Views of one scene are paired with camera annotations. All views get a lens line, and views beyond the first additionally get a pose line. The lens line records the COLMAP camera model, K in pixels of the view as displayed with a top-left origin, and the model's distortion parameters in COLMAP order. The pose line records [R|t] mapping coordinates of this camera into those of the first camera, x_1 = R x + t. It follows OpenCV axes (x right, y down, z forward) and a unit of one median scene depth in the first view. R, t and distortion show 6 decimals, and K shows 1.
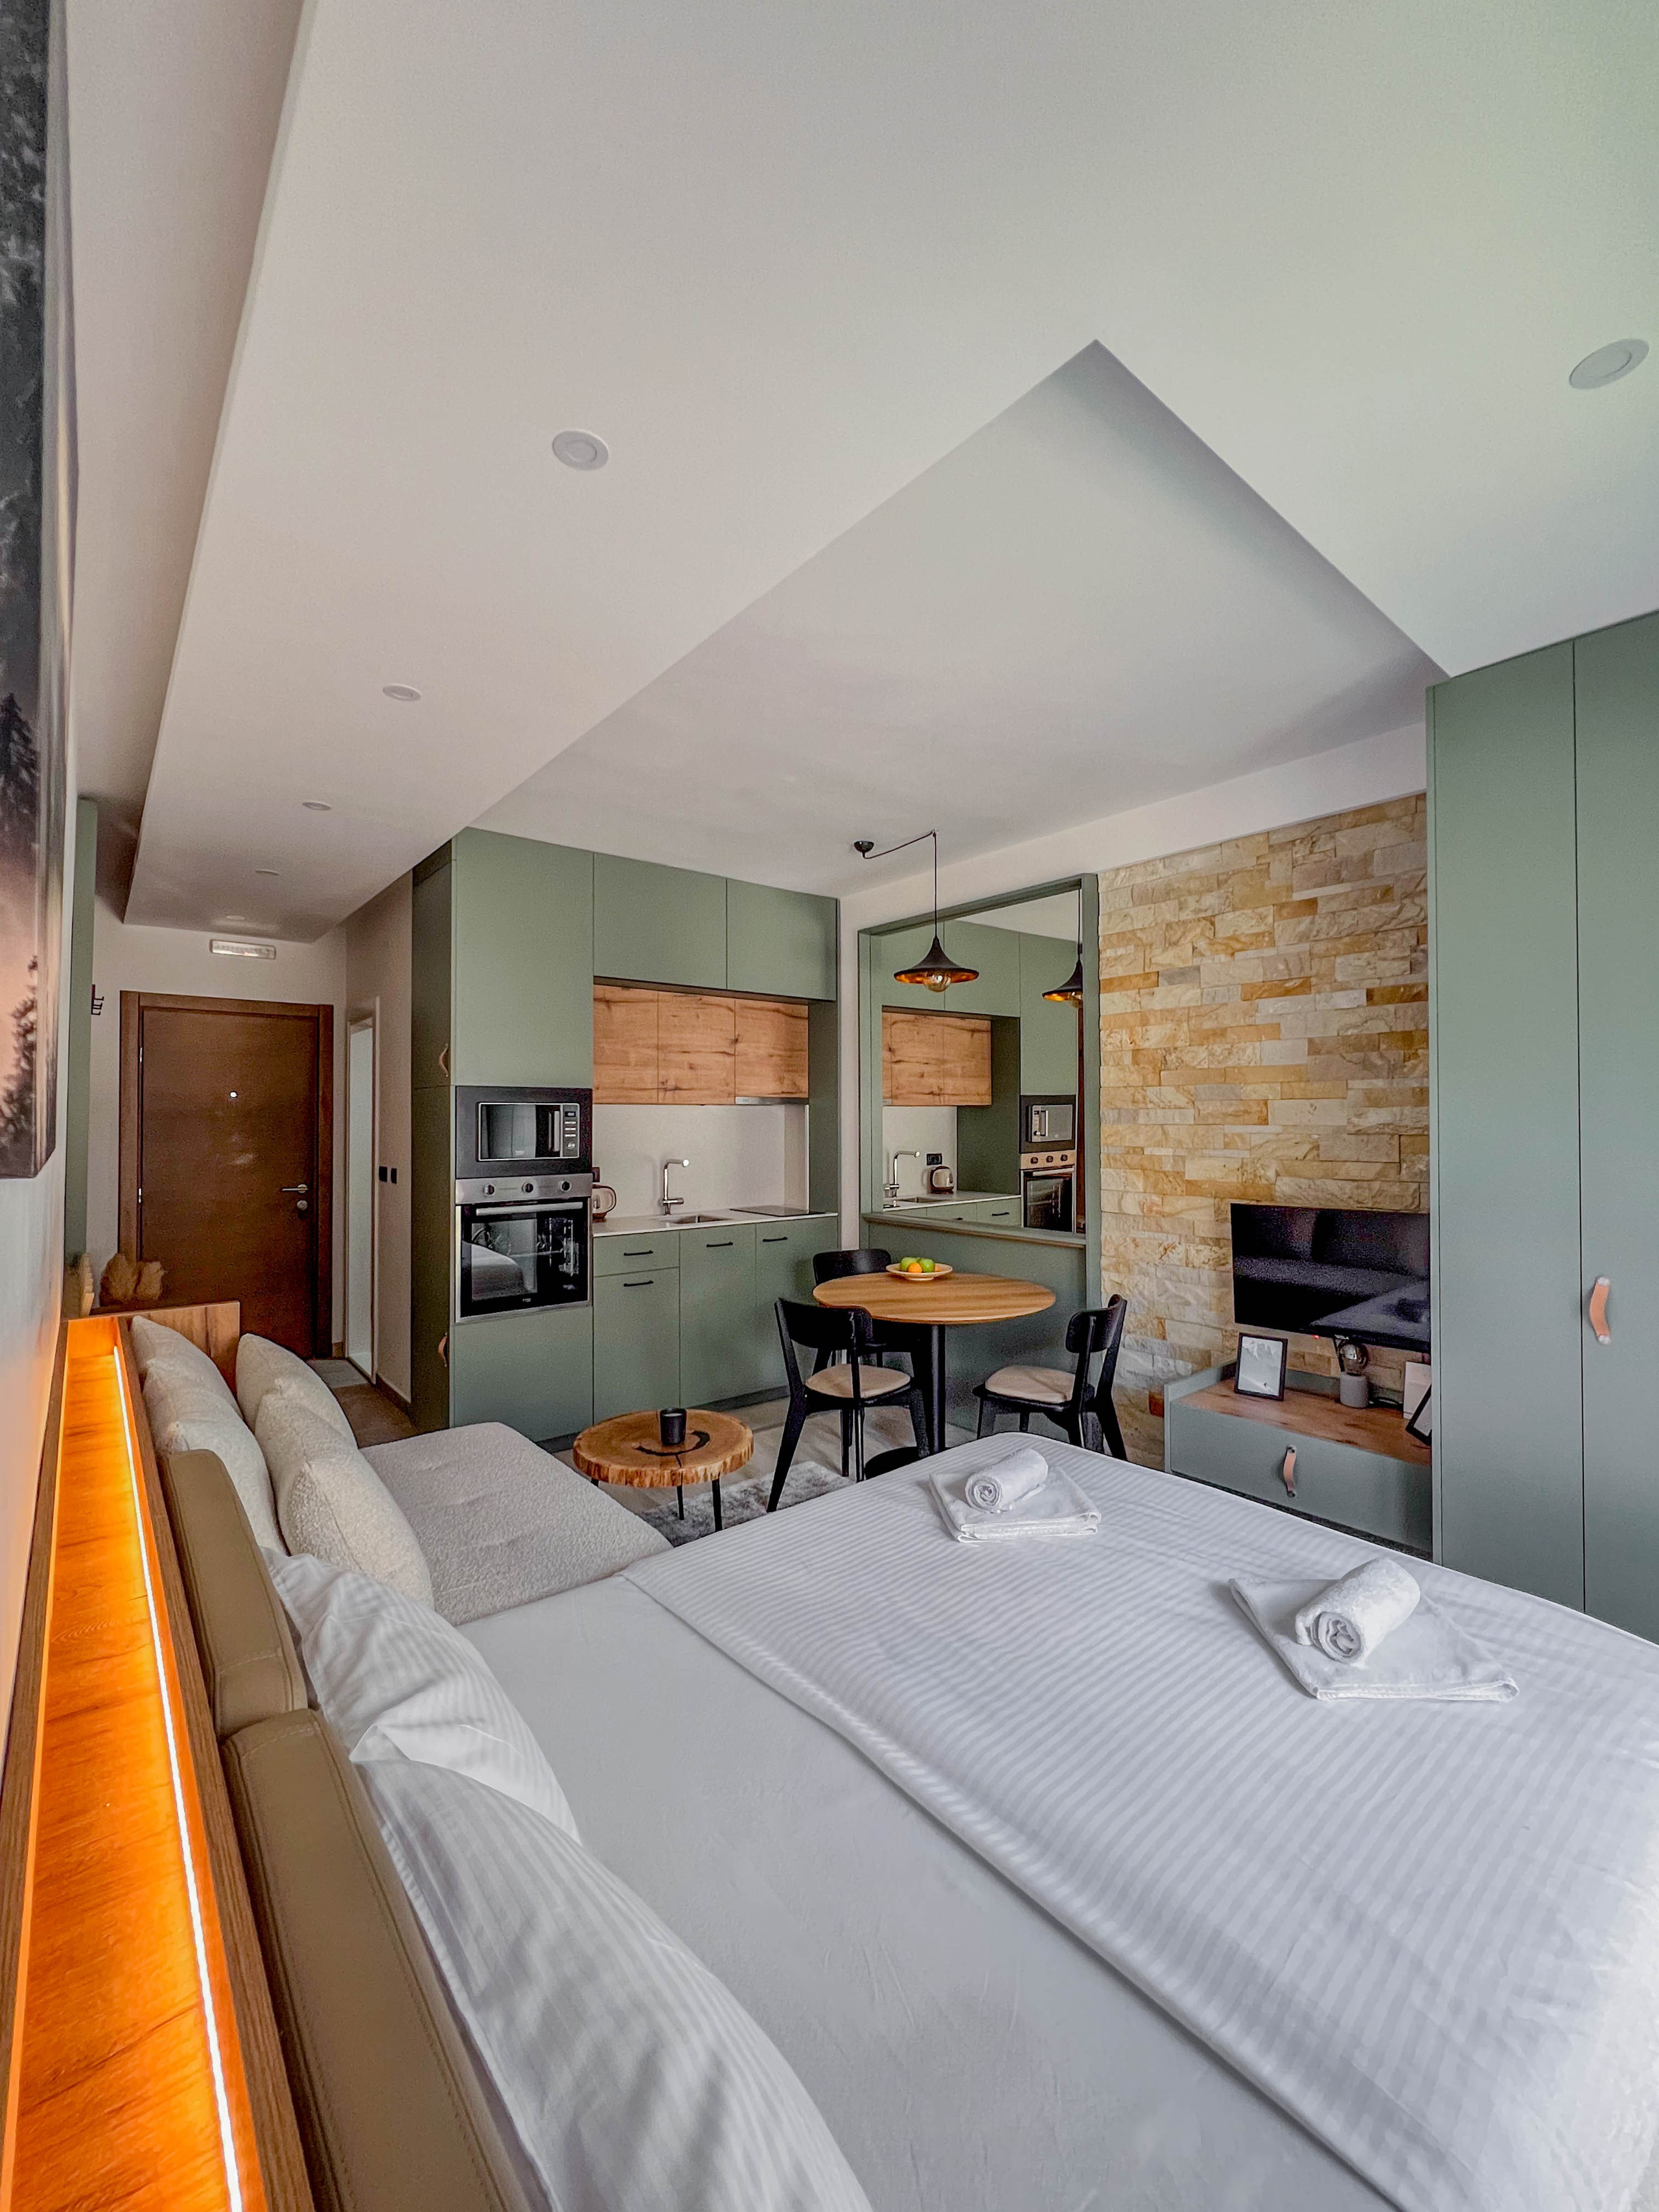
lens RADIAL K [[891.3, 0, 777.0], [0, 891.3, 1099.5], [0, 0, 1]] dist [0.000935, 0.000588]
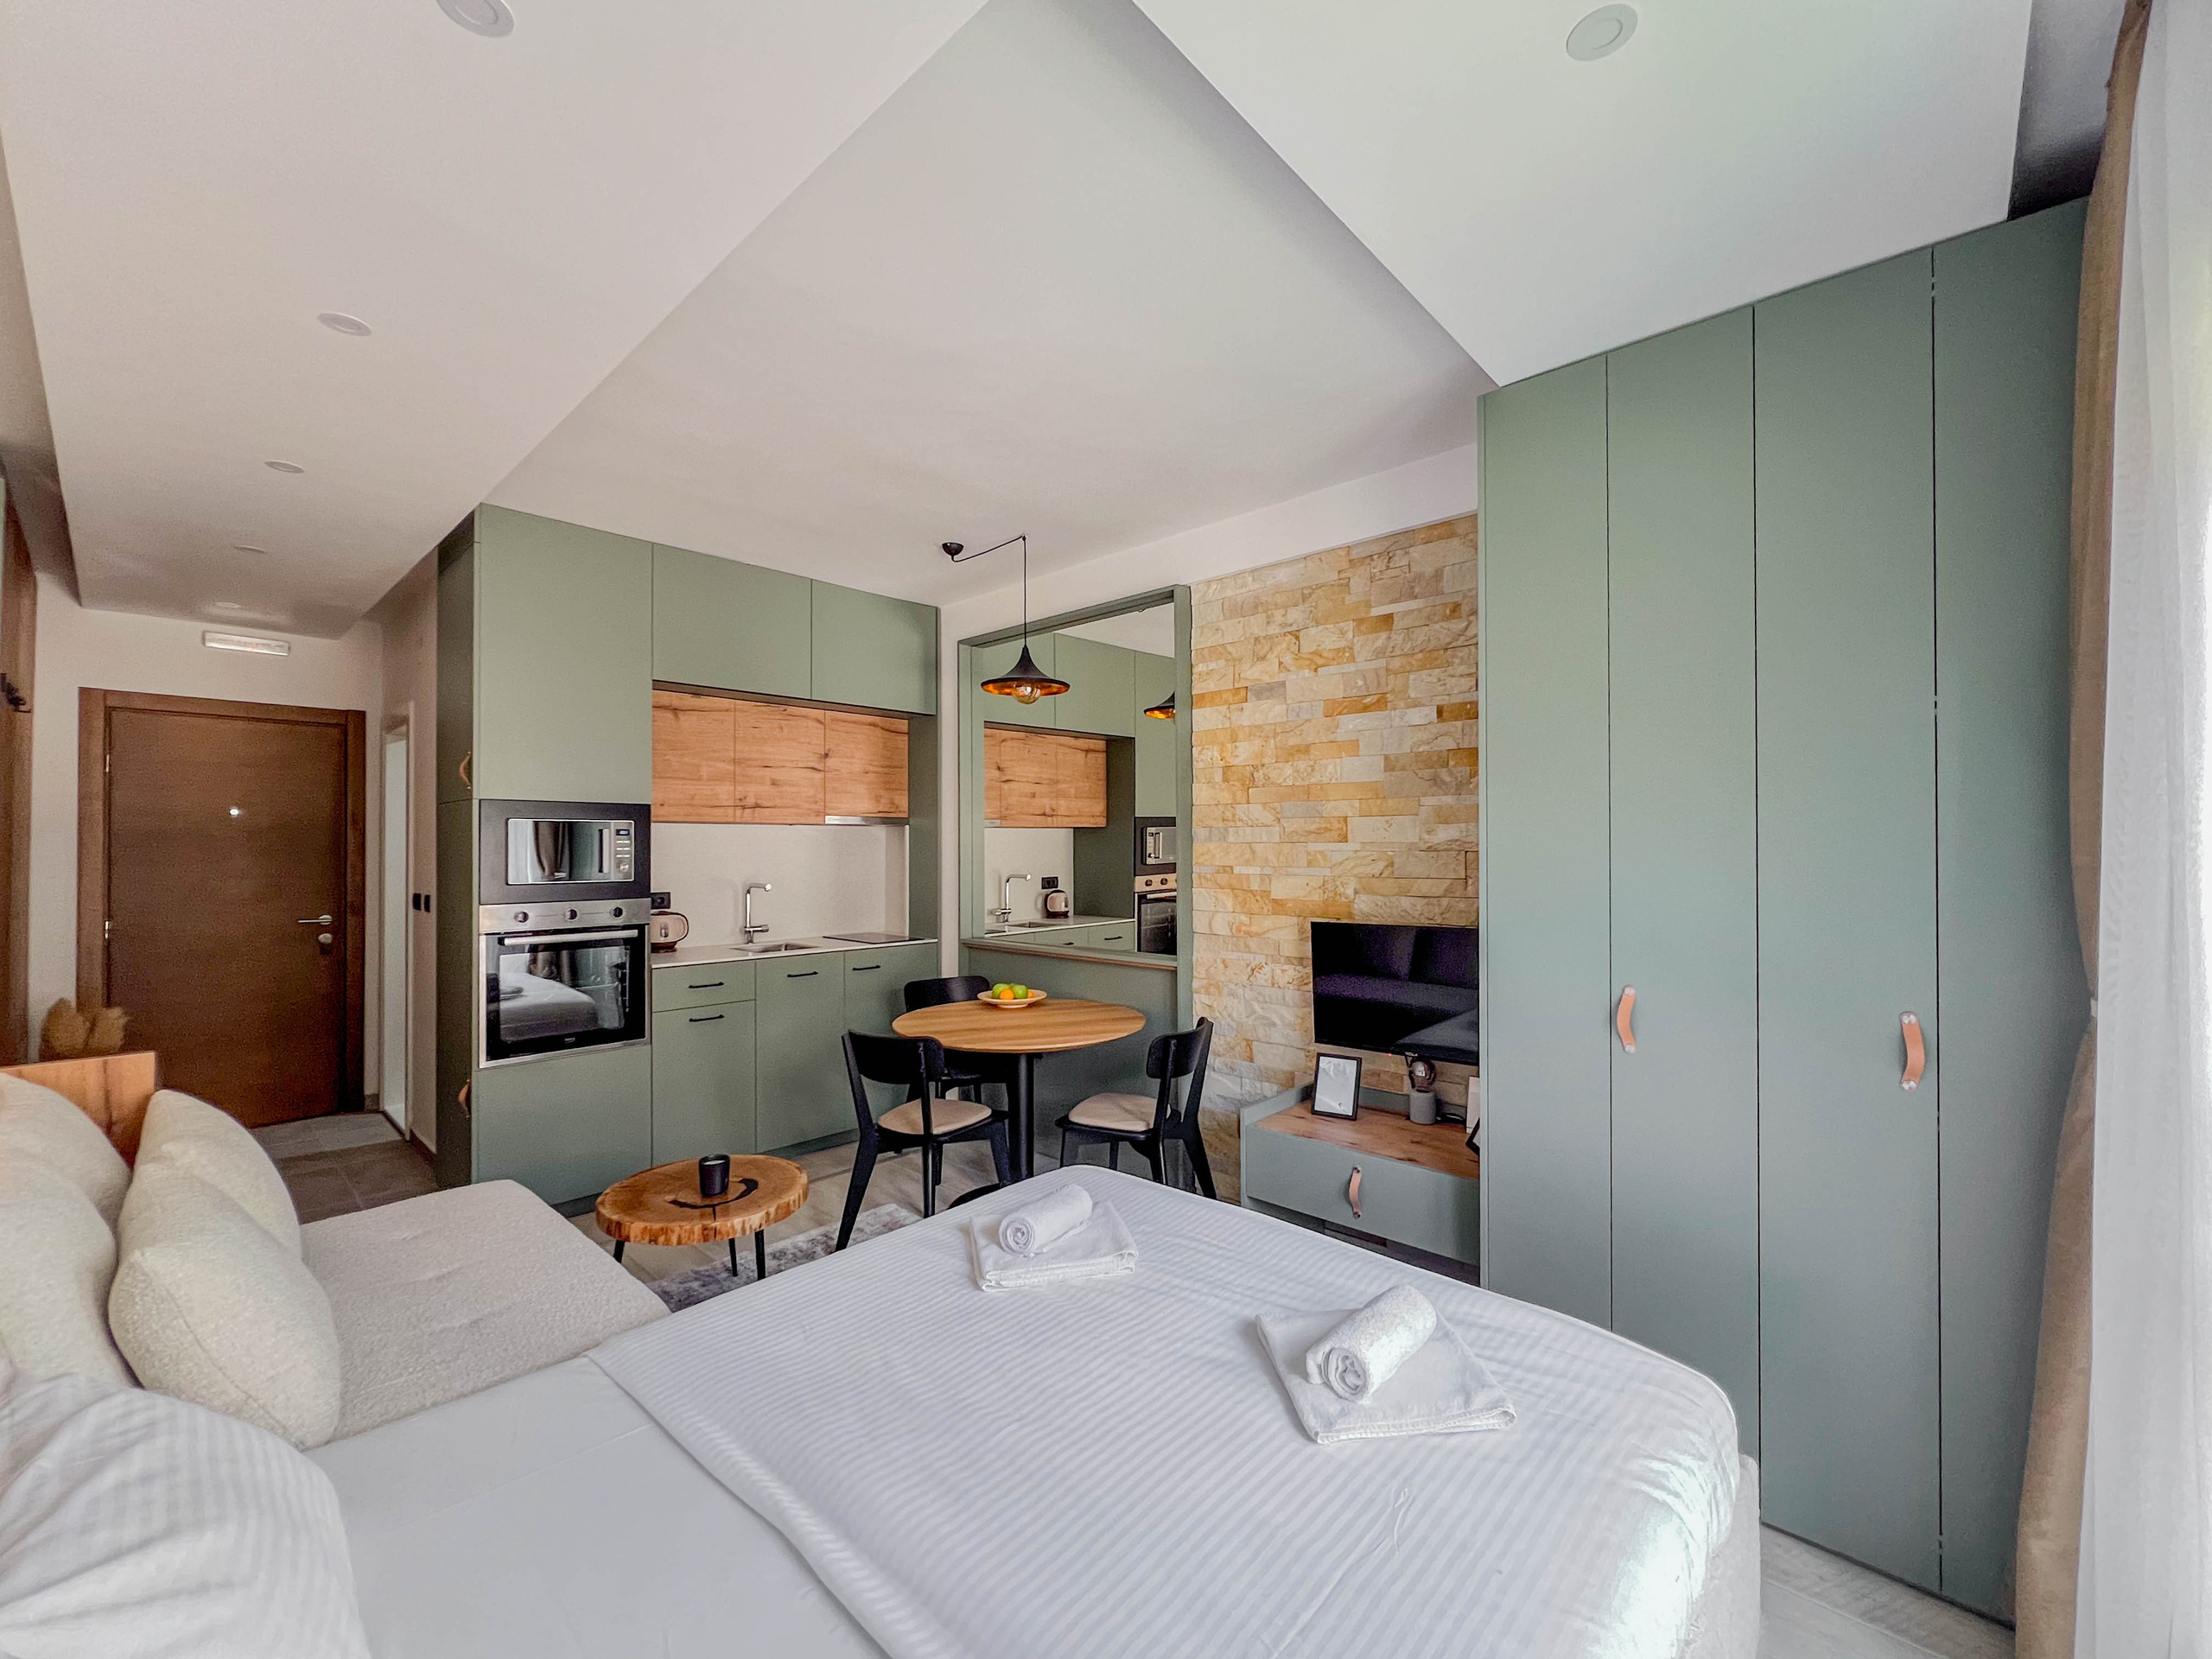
lens RADIAL K [[908.3, 0, 1042.8], [0, 908.3, 830.9], [0, 0, 1]] dist [0.000110, -0.000244]
pose [[0.991740, 0.001525, 0.128254, 0.090686], [-0.002125, 0.999987, 0.004536, 0.012711], [-0.128245, -0.004771, 0.991731, 0.045137]]
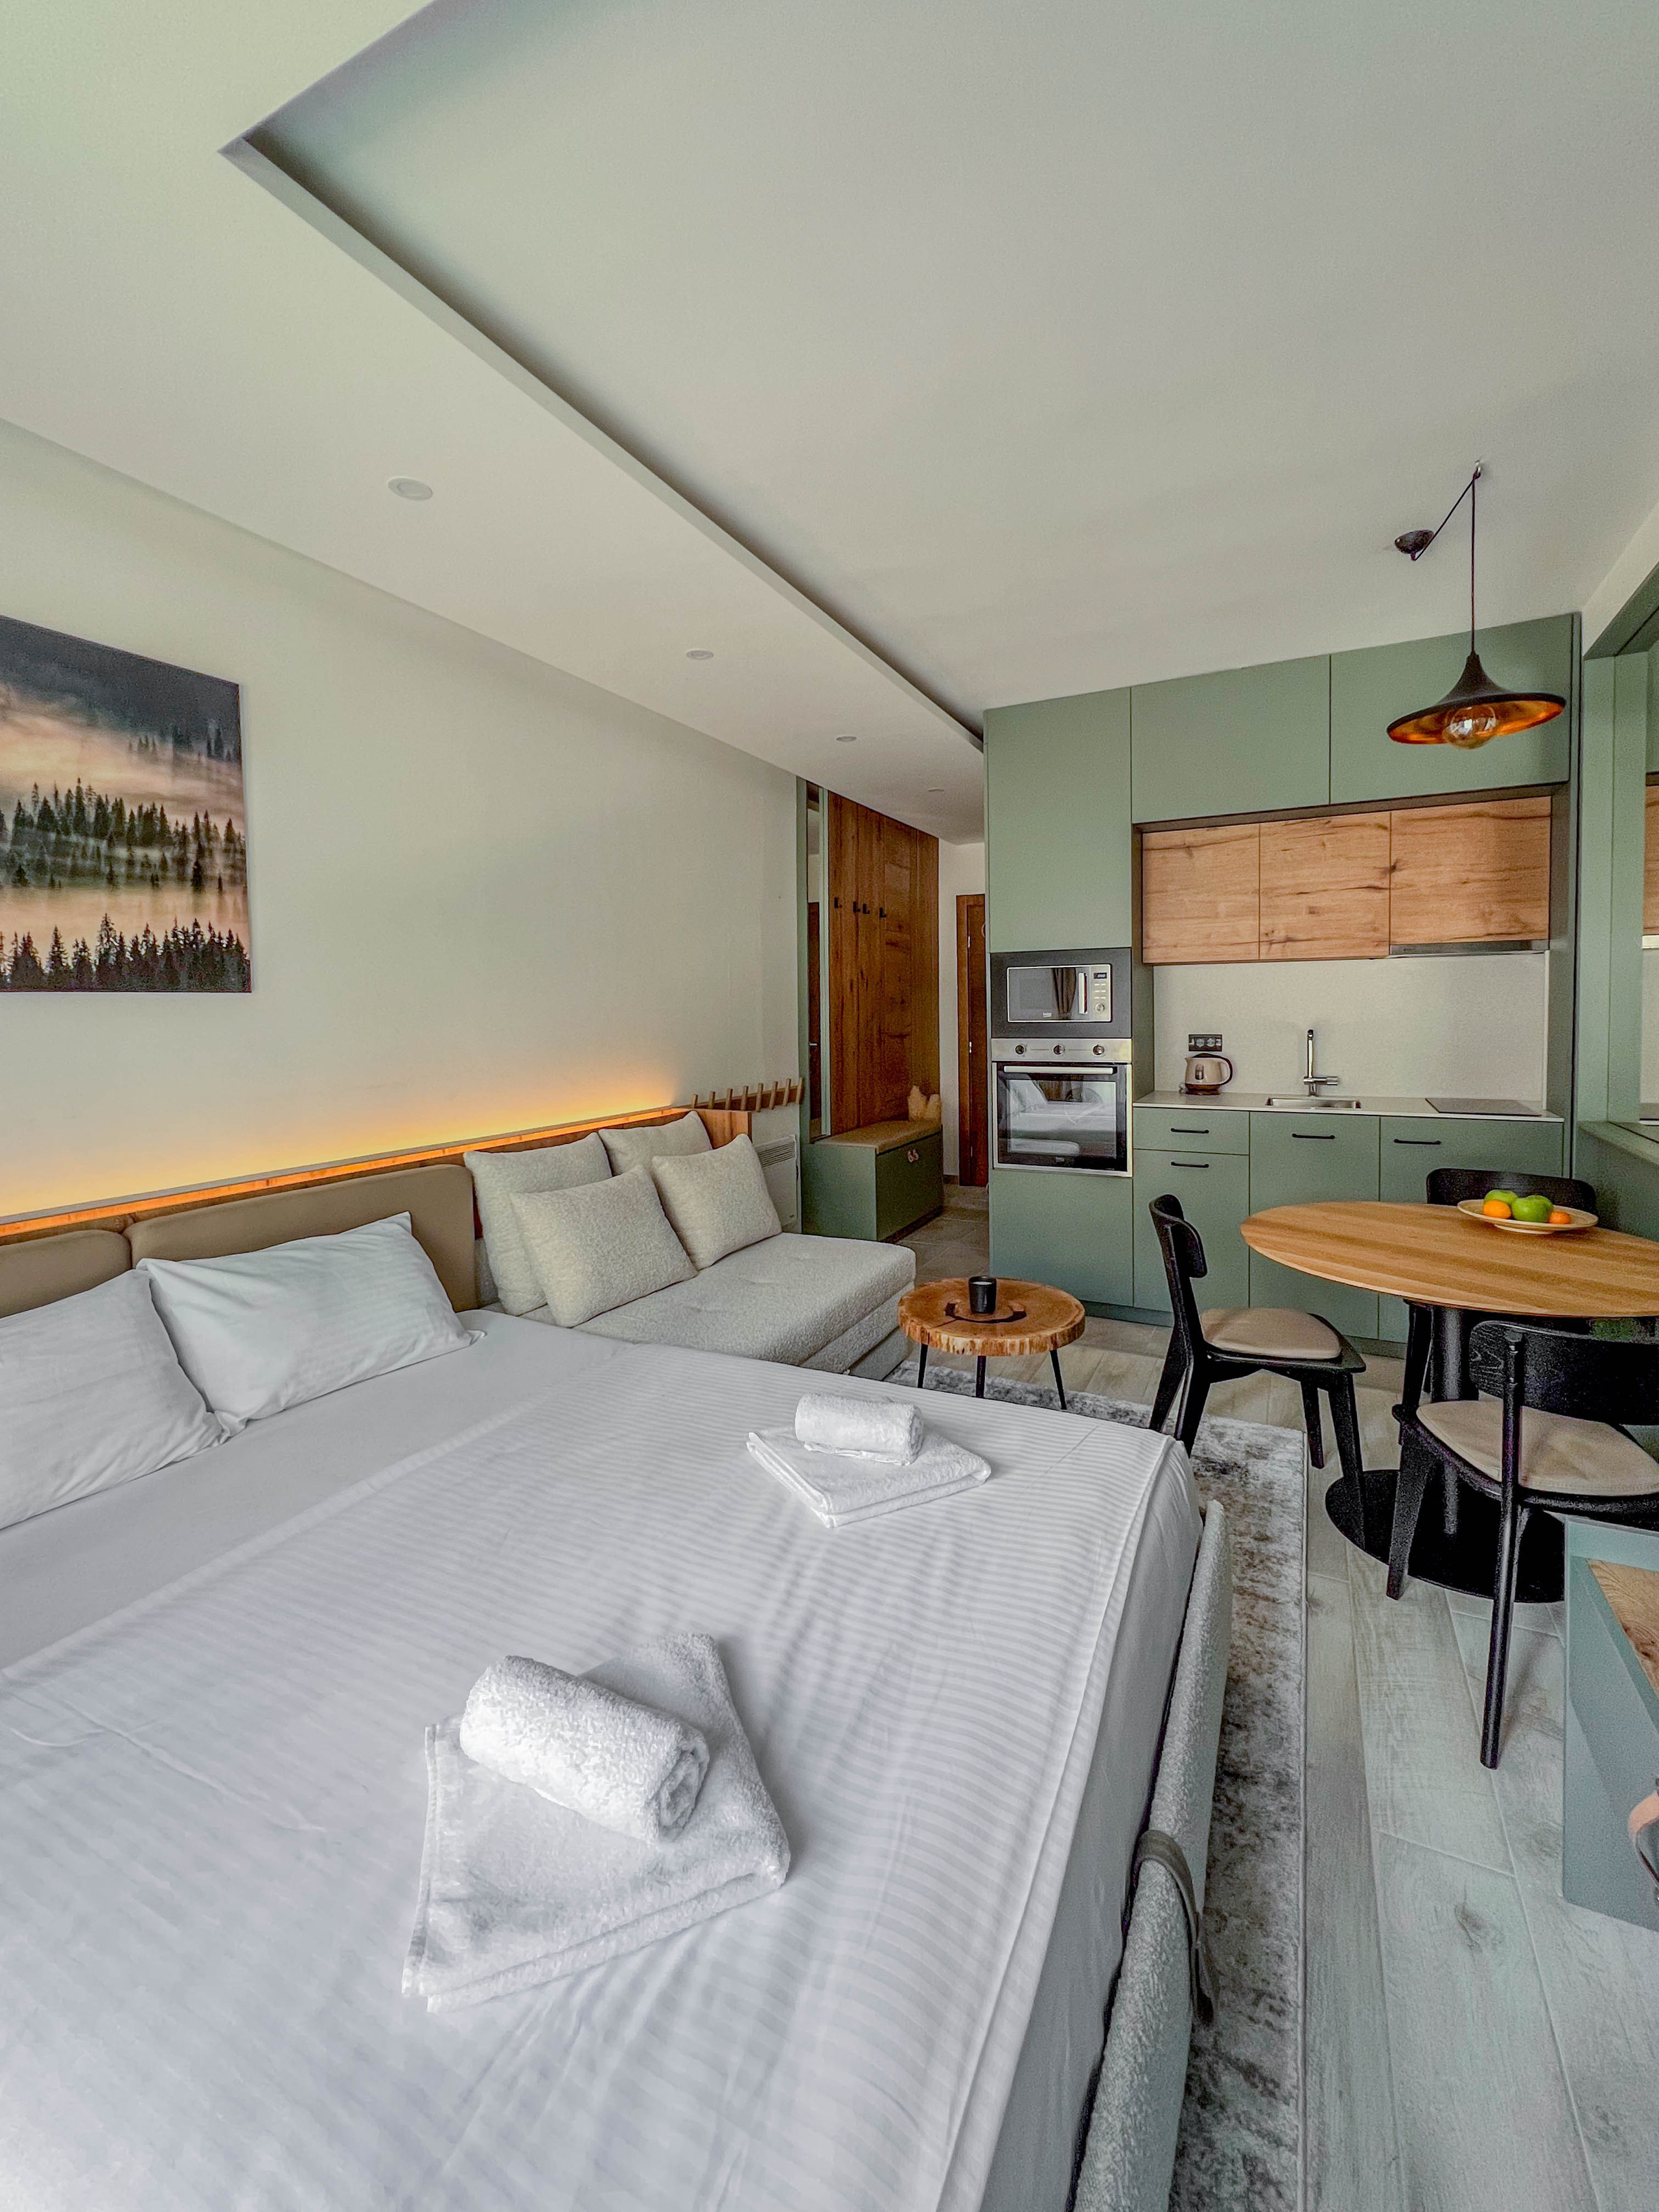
lens RADIAL K [[873.7, 0, 908.0], [0, 873.7, 1035.2], [0, 0, 1]] dist [-0.000836, 0.000310]
pose [[0.466282, 0.026403, -0.884242, 0.646957], [0.035149, 0.998212, 0.048341, 0.035382], [0.883938, -0.053621, 0.464520, 0.482076]]
